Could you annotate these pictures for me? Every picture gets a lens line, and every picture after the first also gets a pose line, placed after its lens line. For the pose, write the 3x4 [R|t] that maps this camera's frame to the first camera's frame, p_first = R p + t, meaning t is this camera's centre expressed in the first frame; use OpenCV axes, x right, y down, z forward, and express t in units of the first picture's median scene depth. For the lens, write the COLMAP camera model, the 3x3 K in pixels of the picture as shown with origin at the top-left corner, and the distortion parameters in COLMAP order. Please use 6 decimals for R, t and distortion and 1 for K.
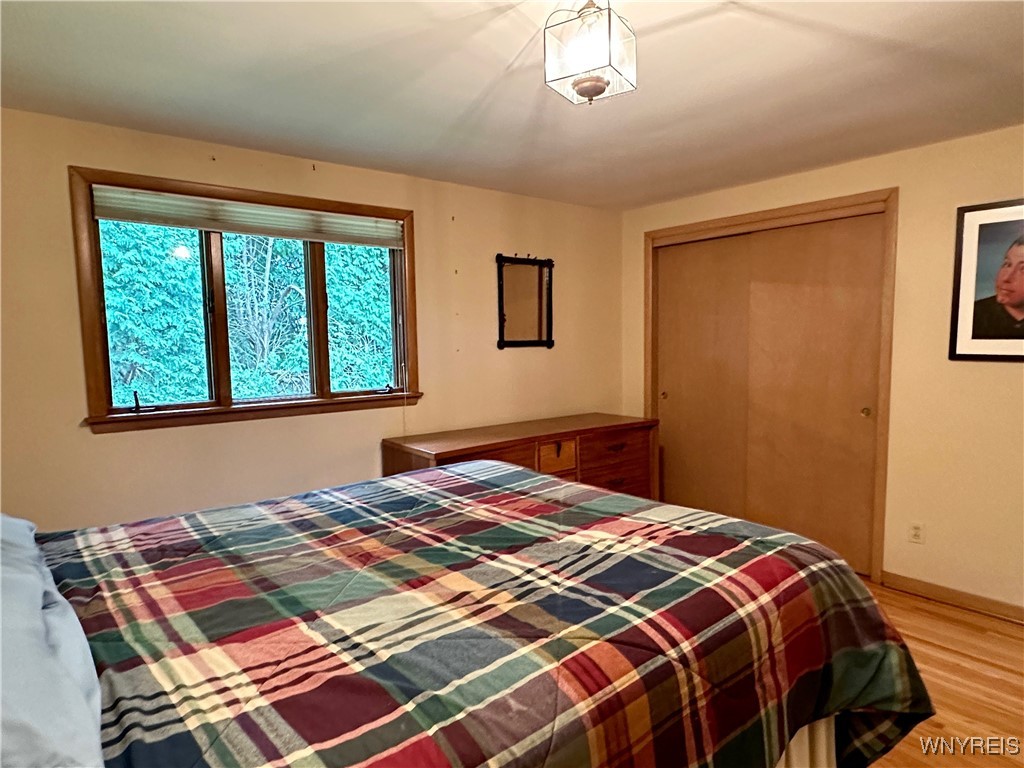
lens RADIAL K [[602.8, 0, 509.4], [0, 602.8, 390.8], [0, 0, 1]] dist [0.003192, -0.000200]
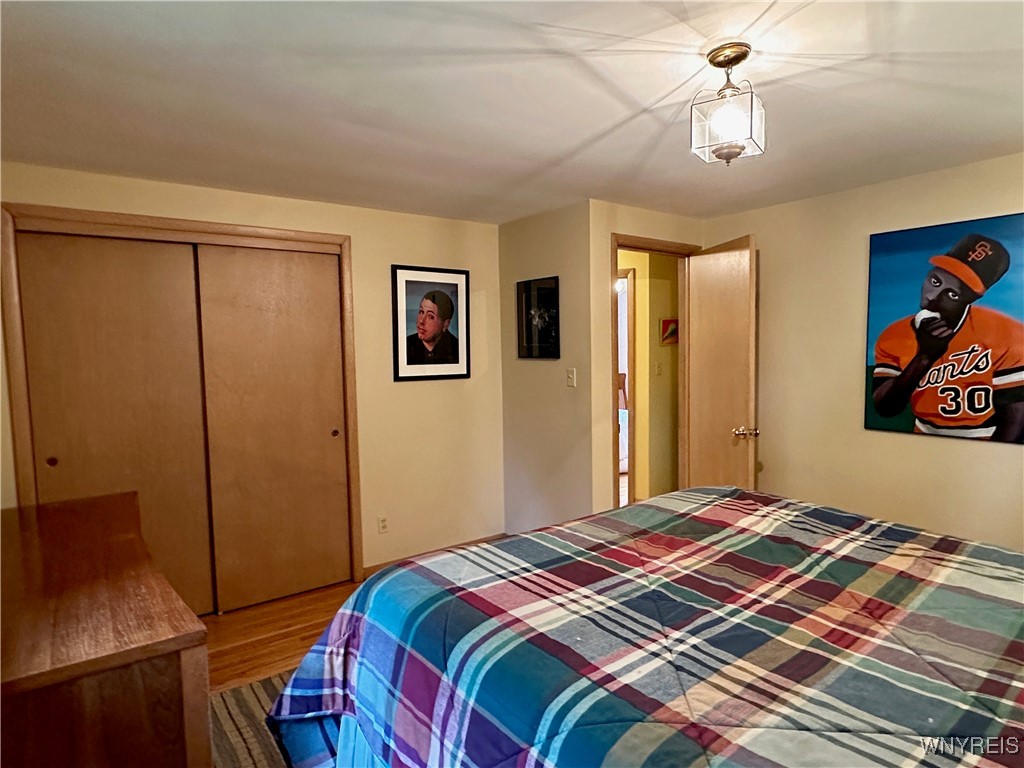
lens RADIAL K [[602.8, 0, 507.7], [0, 602.8, 390.8], [0, 0, 1]] dist [0.003192, -0.000200]
pose [[0.032507, -0.054964, 0.997959, -0.783603], [0.109985, 0.992619, 0.051088, -0.101535], [-0.993401, 0.108100, 0.038313, 1.027715]]
